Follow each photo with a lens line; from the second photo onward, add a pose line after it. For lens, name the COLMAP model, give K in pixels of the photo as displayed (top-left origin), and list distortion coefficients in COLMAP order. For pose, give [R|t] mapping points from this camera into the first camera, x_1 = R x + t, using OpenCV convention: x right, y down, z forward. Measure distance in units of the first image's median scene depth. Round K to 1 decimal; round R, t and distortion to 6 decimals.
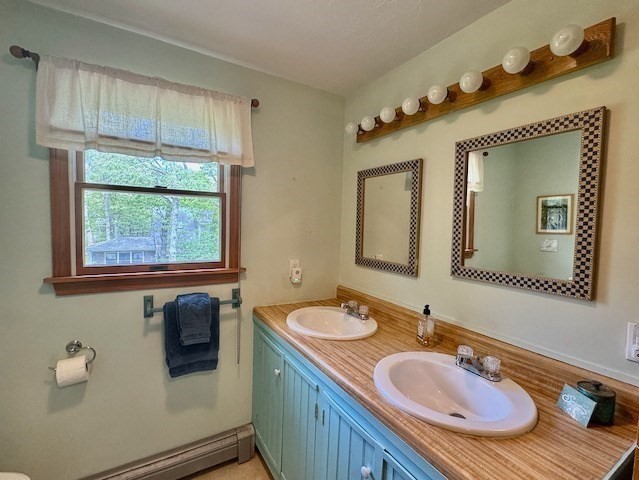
lens RADIAL K [[301.7, 0, 319.4], [0, 301.7, 239.2], [0, 0, 1]] dist [-0.001728, -0.001243]
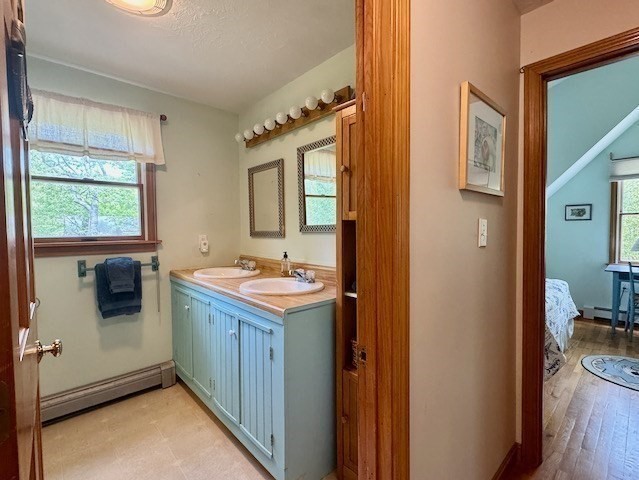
lens RADIAL K [[301.7, 0, 319.8], [0, 301.7, 240.1], [0, 0, 1]] dist [-0.001728, -0.001243]
pose [[0.979291, -0.046745, 0.196986, 0.192017], [0.049836, 0.998699, -0.010763, 0.156211], [-0.196227, 0.020357, 0.980347, -0.480115]]
